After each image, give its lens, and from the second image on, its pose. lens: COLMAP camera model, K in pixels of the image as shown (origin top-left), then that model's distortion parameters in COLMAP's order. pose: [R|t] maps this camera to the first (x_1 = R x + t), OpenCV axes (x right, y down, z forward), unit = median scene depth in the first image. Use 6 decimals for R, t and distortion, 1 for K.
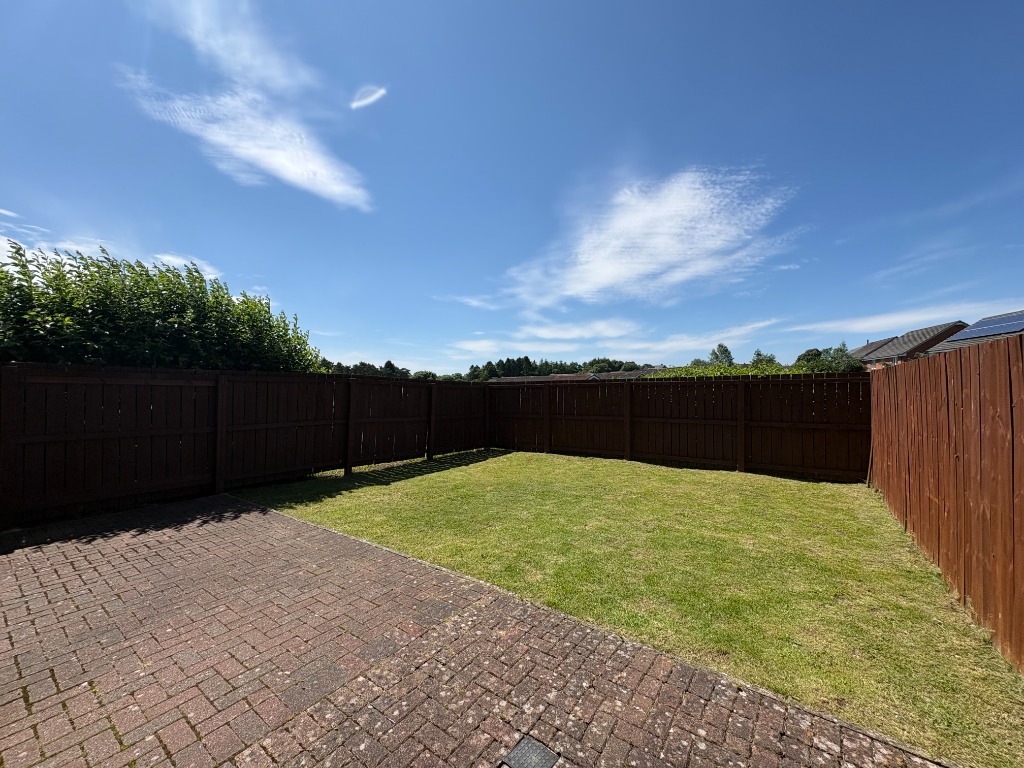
lens RADIAL K [[409.1, 0, 512.0], [0, 409.1, 384.0], [0, 0, 1]] dist [0.001346, 0.000091]
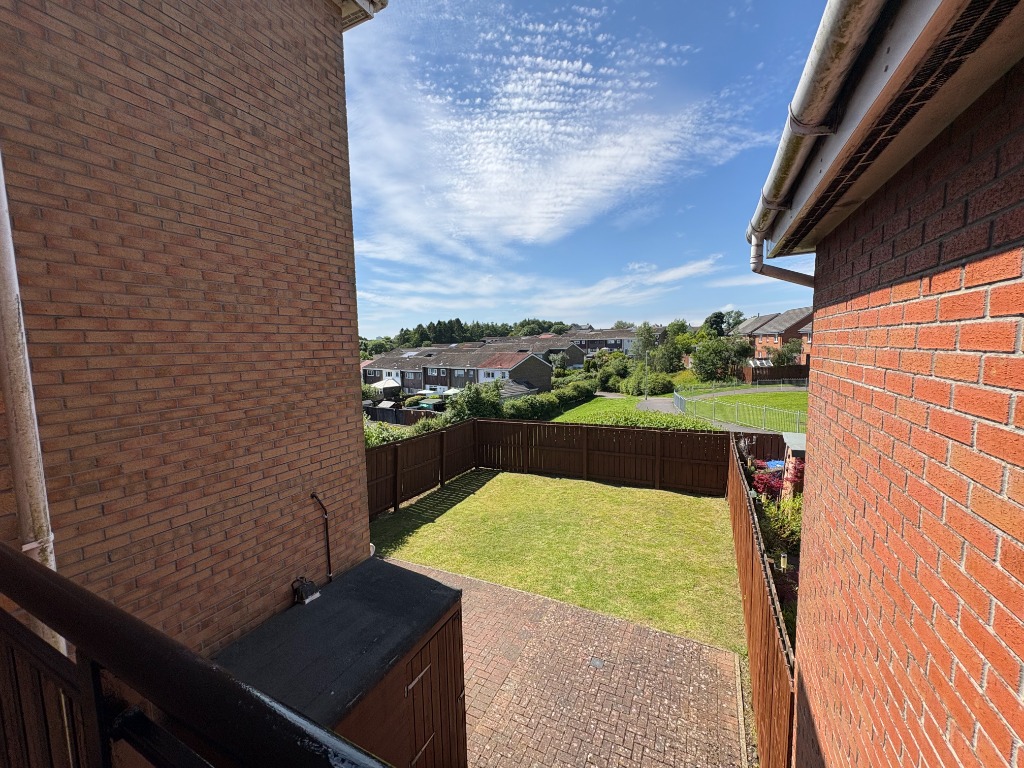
lens RADIAL K [[409.1, 0, 512.0], [0, 409.1, 384.0], [0, 0, 1]] dist [0.001346, 0.000091]
pose [[0.985409, -0.034915, 0.166584, -0.204507], [0.017896, 0.994562, 0.102597, -0.308594], [-0.169261, -0.098119, 0.980675, -0.350756]]
